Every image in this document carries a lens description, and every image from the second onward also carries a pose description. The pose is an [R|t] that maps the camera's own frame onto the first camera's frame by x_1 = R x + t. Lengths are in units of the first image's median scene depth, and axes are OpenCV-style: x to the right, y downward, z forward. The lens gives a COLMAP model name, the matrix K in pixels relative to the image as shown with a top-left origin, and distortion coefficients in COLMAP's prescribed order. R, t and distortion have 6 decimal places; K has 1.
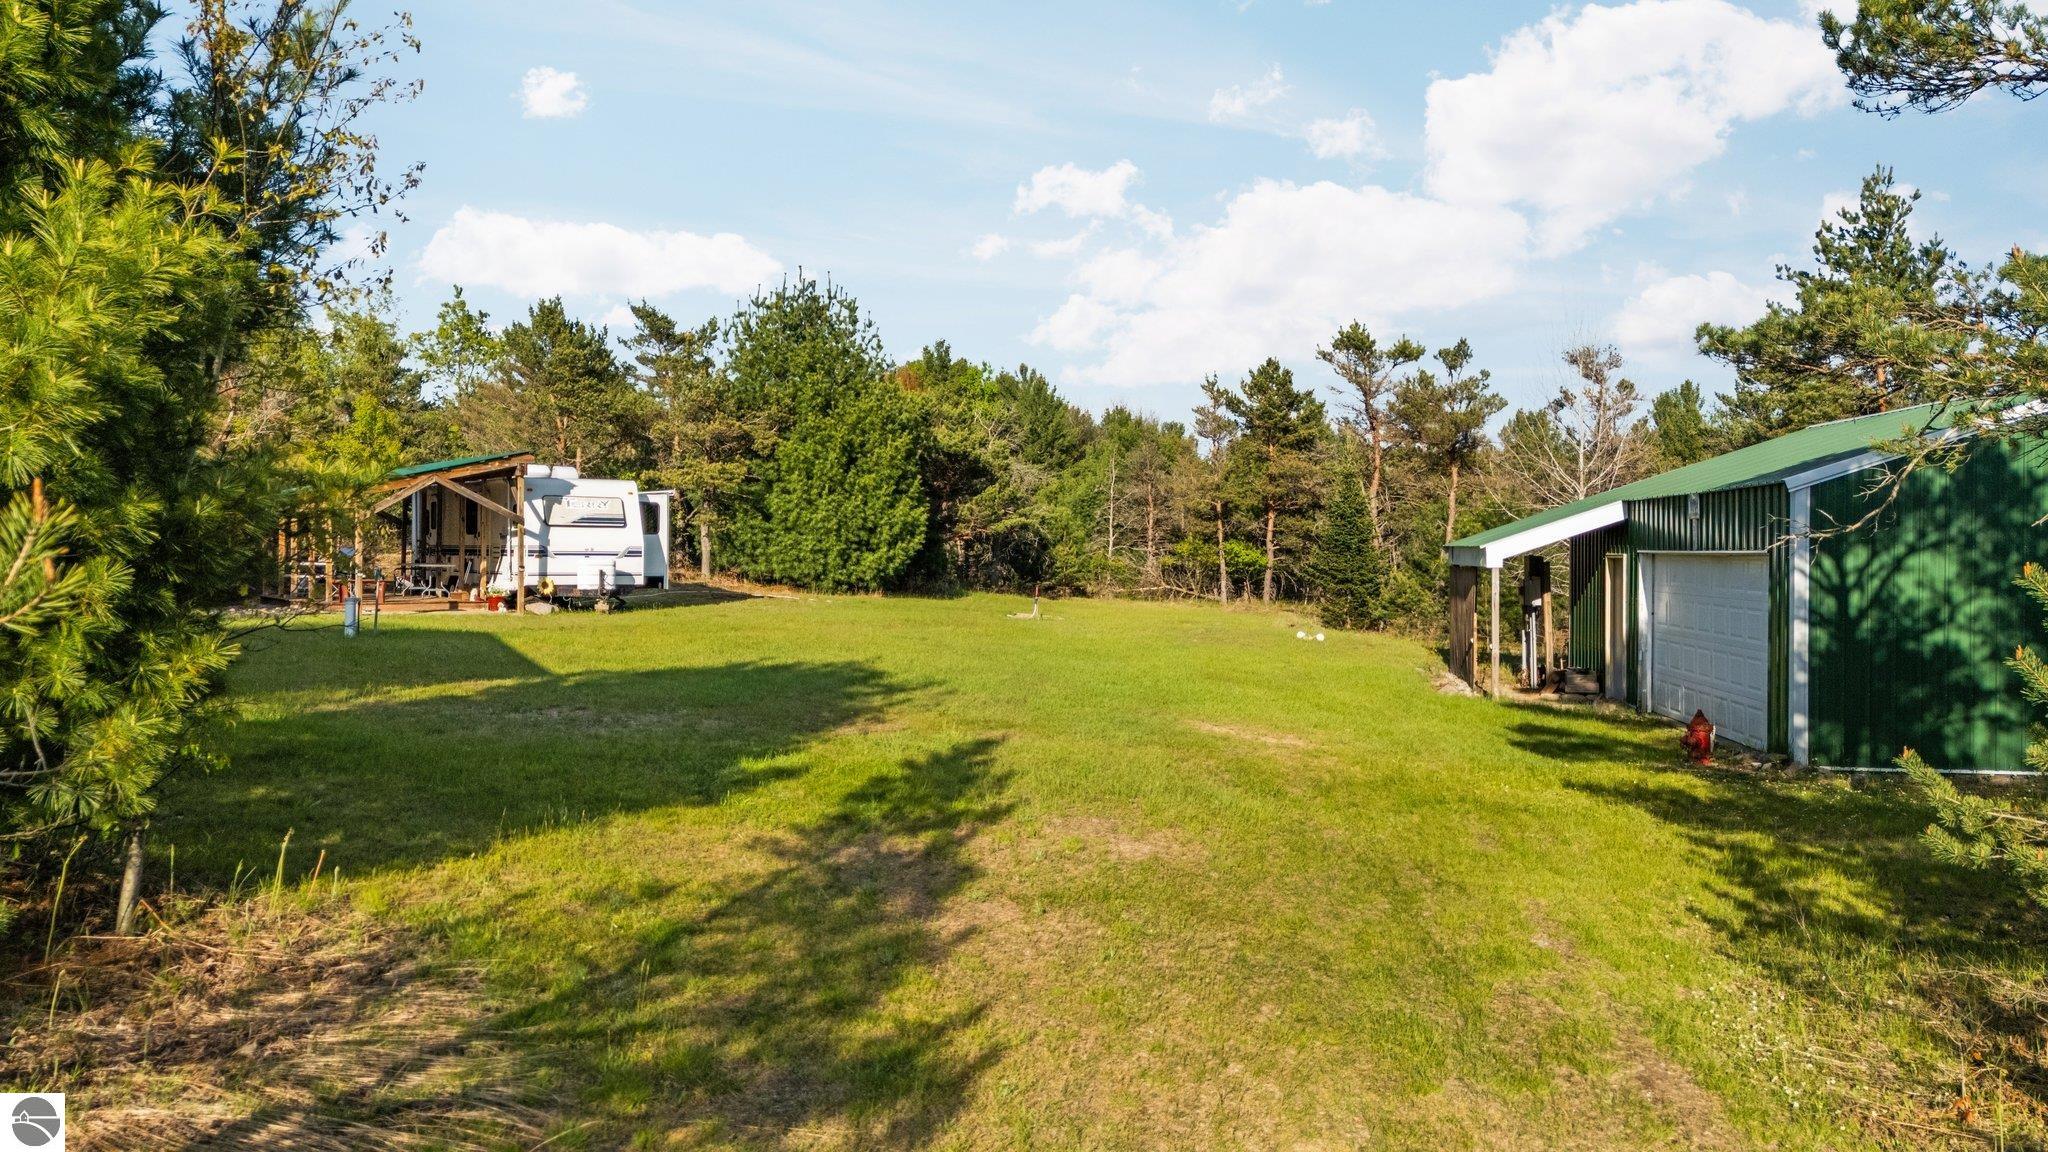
lens RADIAL K [[1574.9, 0, 1110.6], [0, 1574.9, 569.3], [0, 0, 1]] dist [-0.005450, -0.002780]
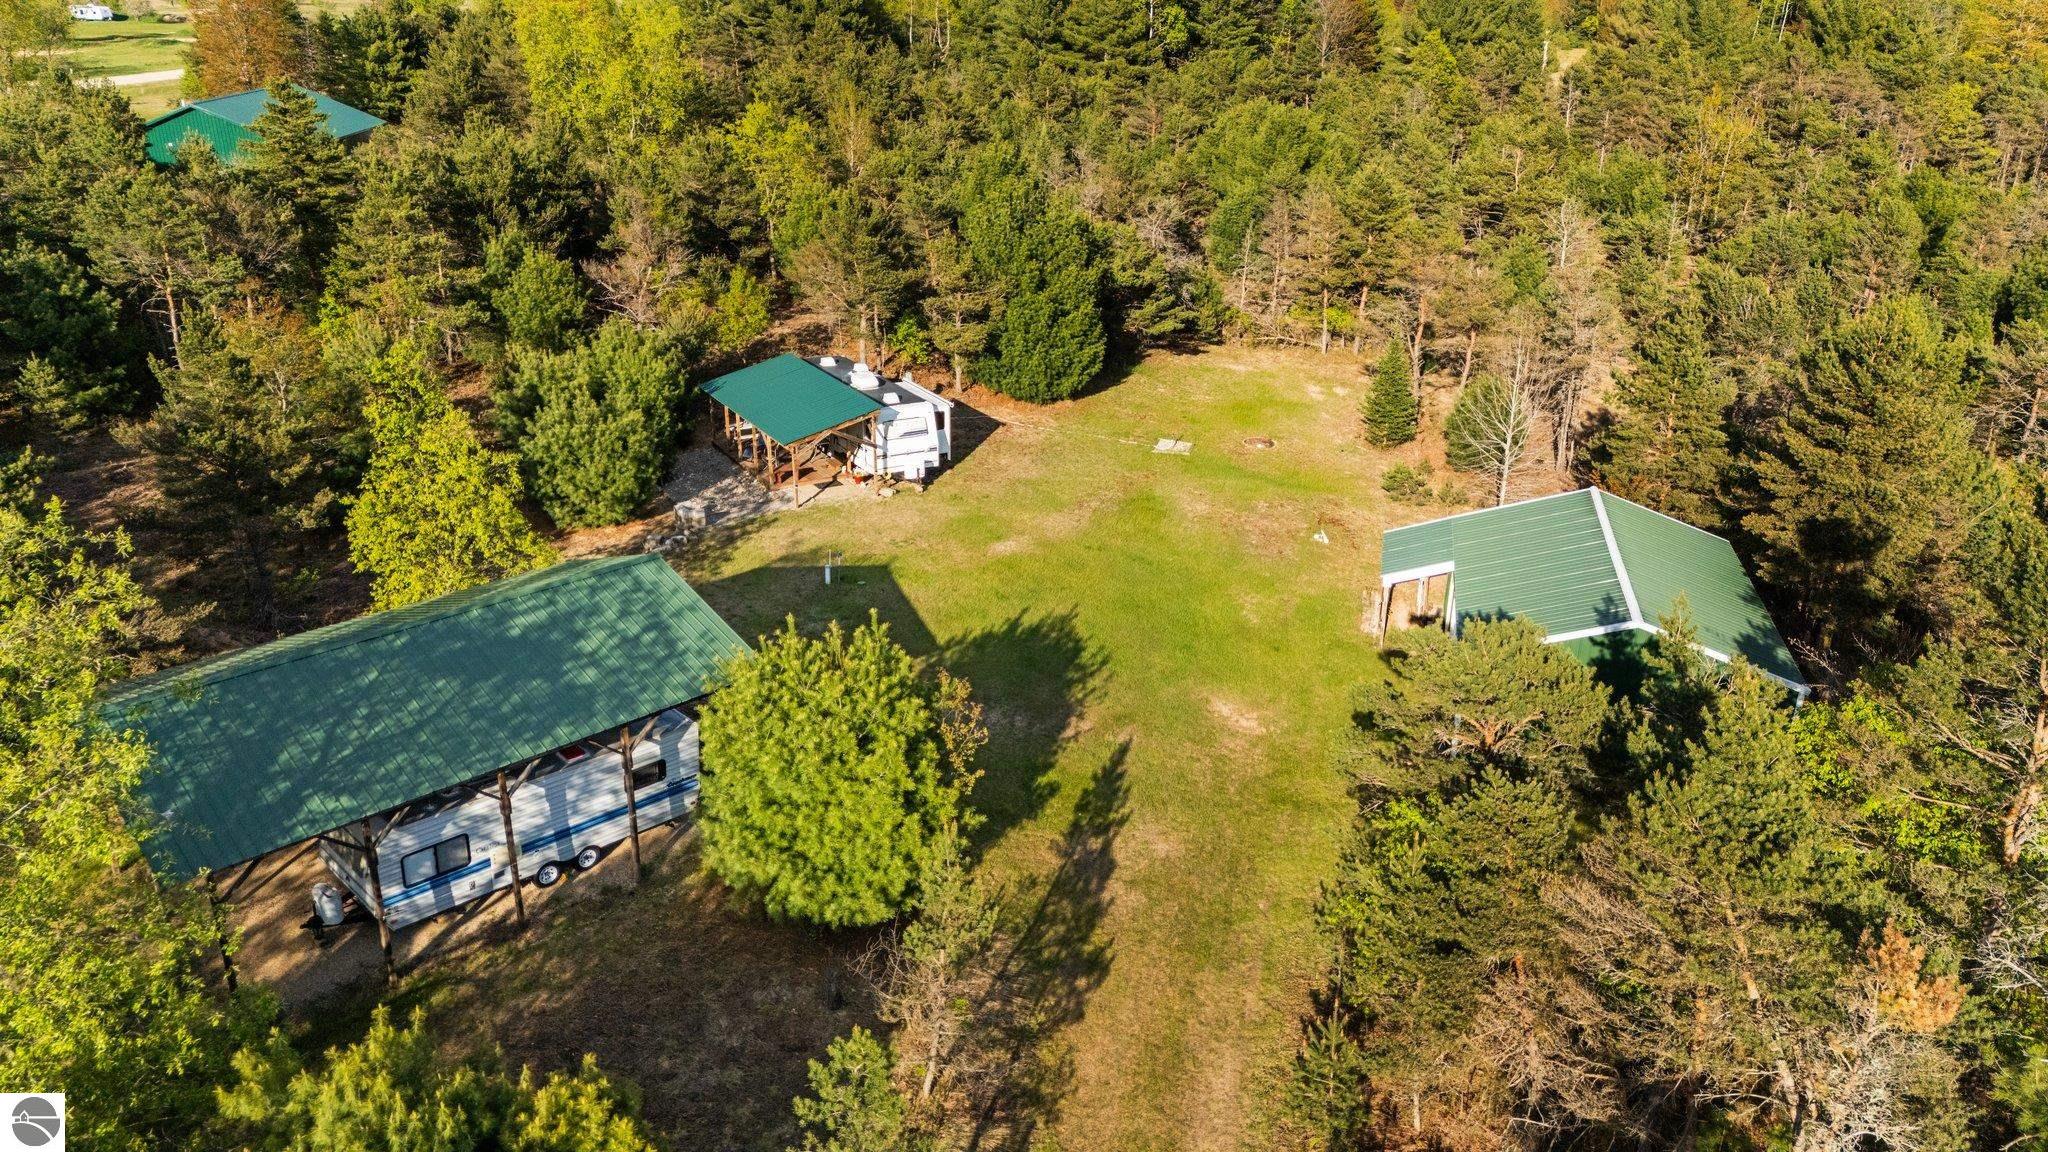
lens RADIAL K [[1518.3, 0, 1026.9], [0, 1518.3, 572.6], [0, 0, 1]] dist [0.089344, -0.069746]
pose [[0.986635, 0.064069, -0.149822, 0.053831], [-0.009646, 0.940808, 0.338803, -0.444547], [0.162660, -0.332830, 0.928852, -0.562767]]
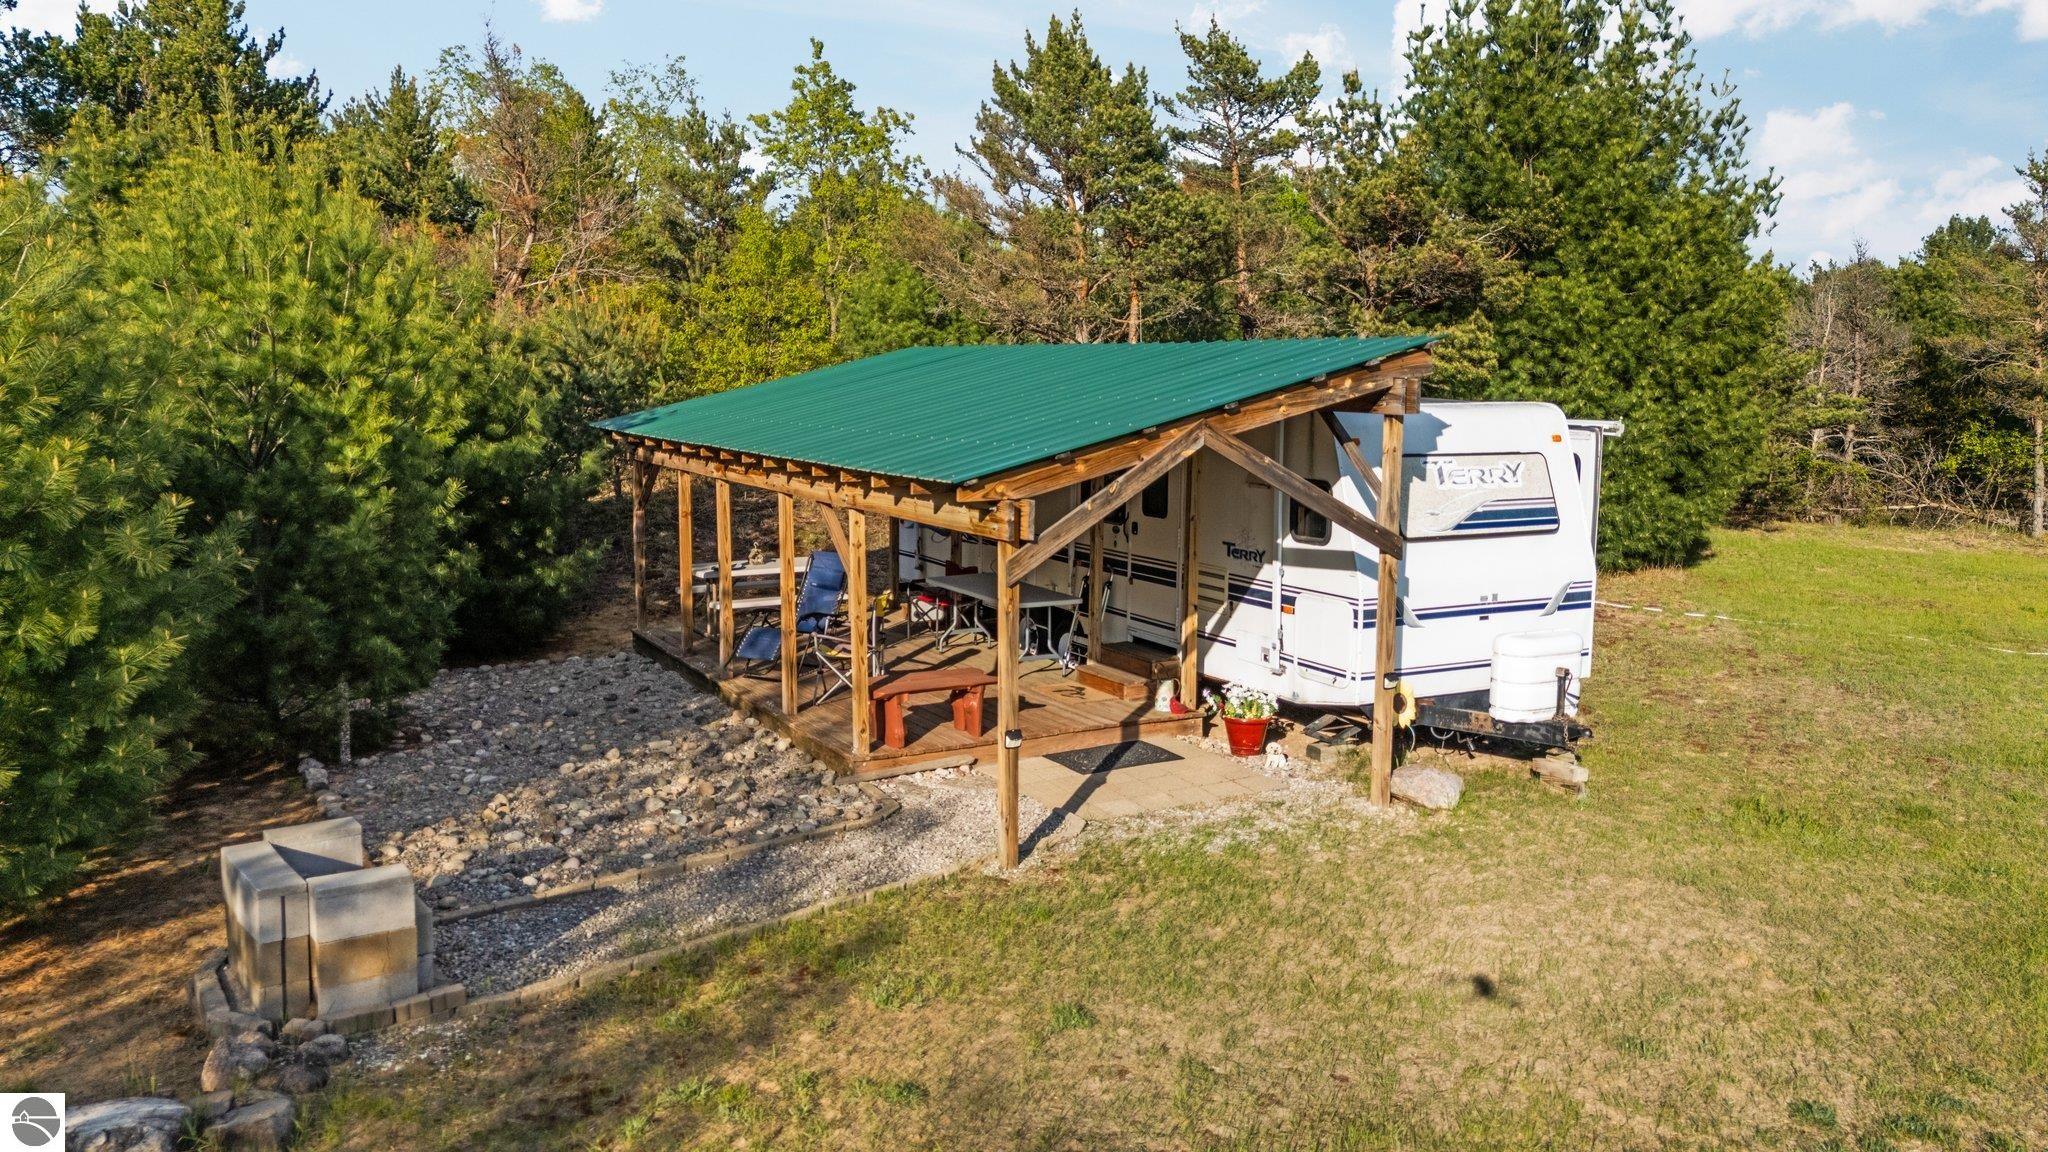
lens RADIAL K [[1513.5, 0, 1024.0], [0, 1513.5, 576.0], [0, 0, 1]] dist [0.088689, -0.065511]
pose [[0.985526, 0.025192, -0.167641, -0.372917], [-0.004157, 0.992191, 0.124658, -0.061601], [0.169472, -0.122157, 0.977935, 0.613281]]
